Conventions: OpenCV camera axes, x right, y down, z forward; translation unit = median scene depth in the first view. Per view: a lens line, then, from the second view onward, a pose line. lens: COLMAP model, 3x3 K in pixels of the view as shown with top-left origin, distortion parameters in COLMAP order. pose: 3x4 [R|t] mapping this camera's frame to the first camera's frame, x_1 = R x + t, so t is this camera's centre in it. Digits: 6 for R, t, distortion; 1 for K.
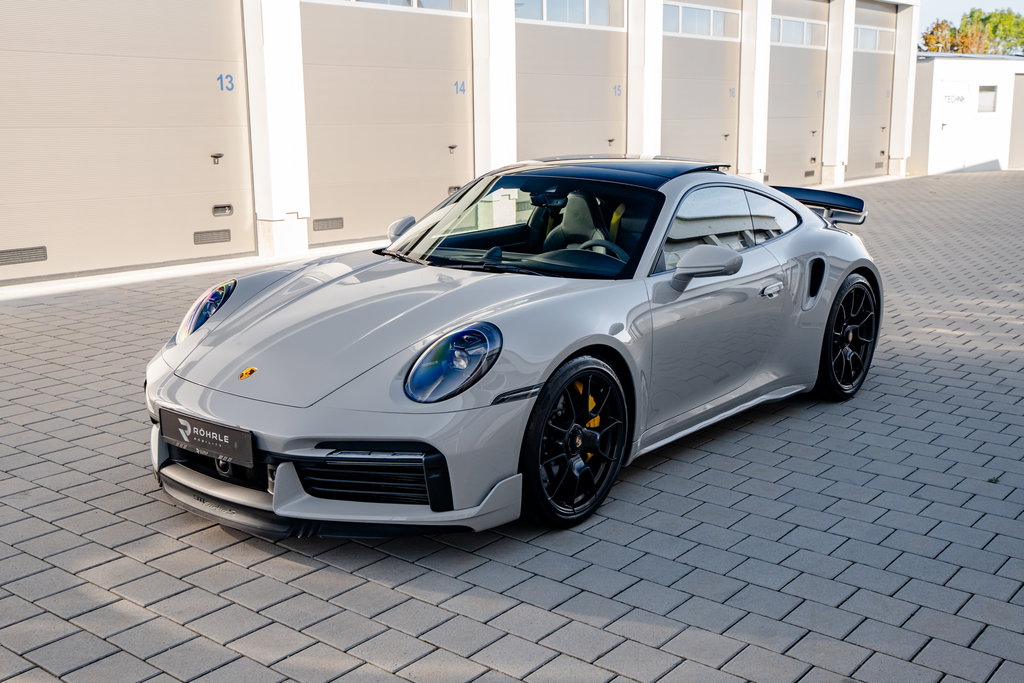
lens RADIAL K [[1089.0, 0, 512.0], [0, 1089.0, 341.5], [0, 0, 1]] dist [0.075932, 0.005122]
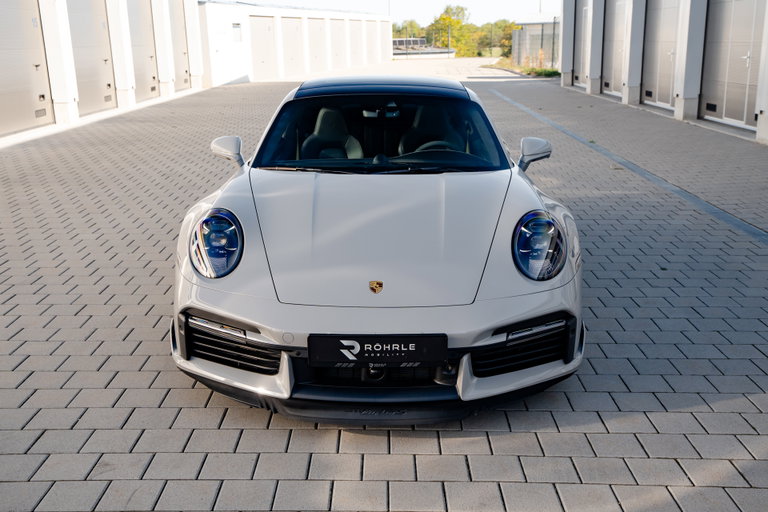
lens RADIAL K [[799.8, 0, 384.0], [0, 799.8, 256.0], [0, 0, 1]] dist [0.049820, 0.022420]
pose [[0.796245, -0.168187, 0.581126, -0.719564], [0.136691, 0.985754, 0.098002, -0.080964], [-0.589330, 0.001401, 0.807891, 0.365202]]
